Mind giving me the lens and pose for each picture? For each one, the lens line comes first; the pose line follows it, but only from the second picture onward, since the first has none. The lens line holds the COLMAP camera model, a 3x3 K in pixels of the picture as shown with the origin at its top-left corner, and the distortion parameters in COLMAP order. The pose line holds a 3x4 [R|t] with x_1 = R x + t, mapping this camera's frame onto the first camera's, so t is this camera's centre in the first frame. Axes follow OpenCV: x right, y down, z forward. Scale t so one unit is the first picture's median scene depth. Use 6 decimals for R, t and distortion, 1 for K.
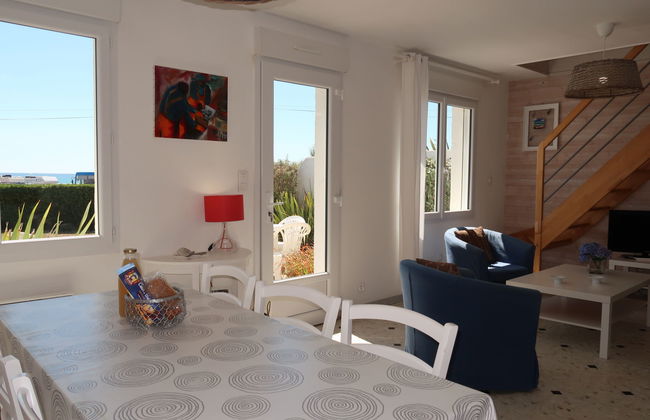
lens RADIAL K [[504.3, 0, 324.6], [0, 504.3, 207.3], [0, 0, 1]] dist [-0.021786, 0.006080]
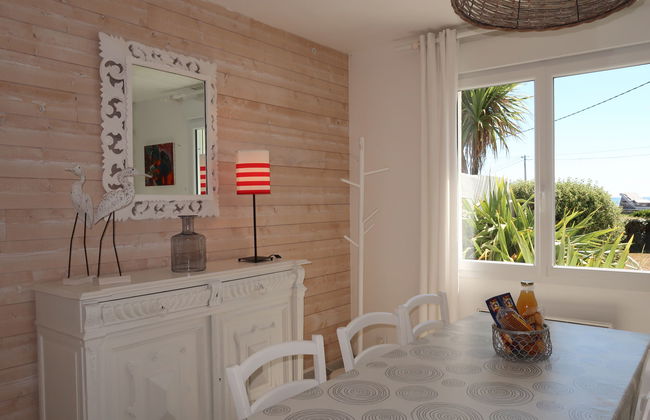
lens RADIAL K [[504.3, 0, 326.4], [0, 504.3, 210.9], [0, 0, 1]] dist [-0.021786, 0.006080]
pose [[0.152603, 0.004024, -0.988279, 0.333564], [-0.041556, 0.999133, -0.002349, -0.026112], [0.987414, 0.041427, 0.152638, 0.228948]]
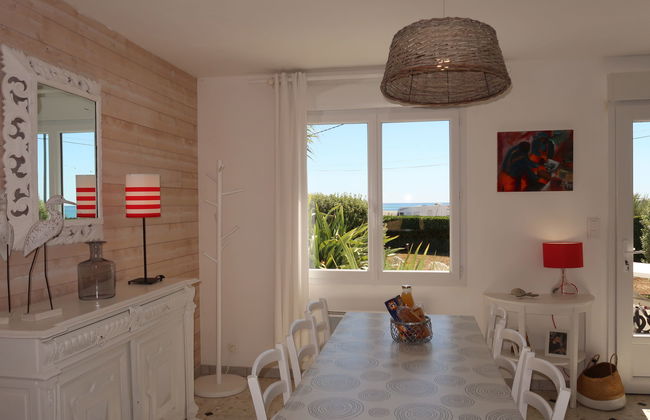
lens RADIAL K [[504.3, 0, 327.7], [0, 504.3, 213.2], [0, 0, 1]] dist [-0.021786, 0.006080]
pose [[0.601419, -0.002322, -0.798930, 0.350996], [-0.029783, 0.999236, -0.025324, -0.045417], [0.798378, 0.039024, 0.600890, -0.030776]]
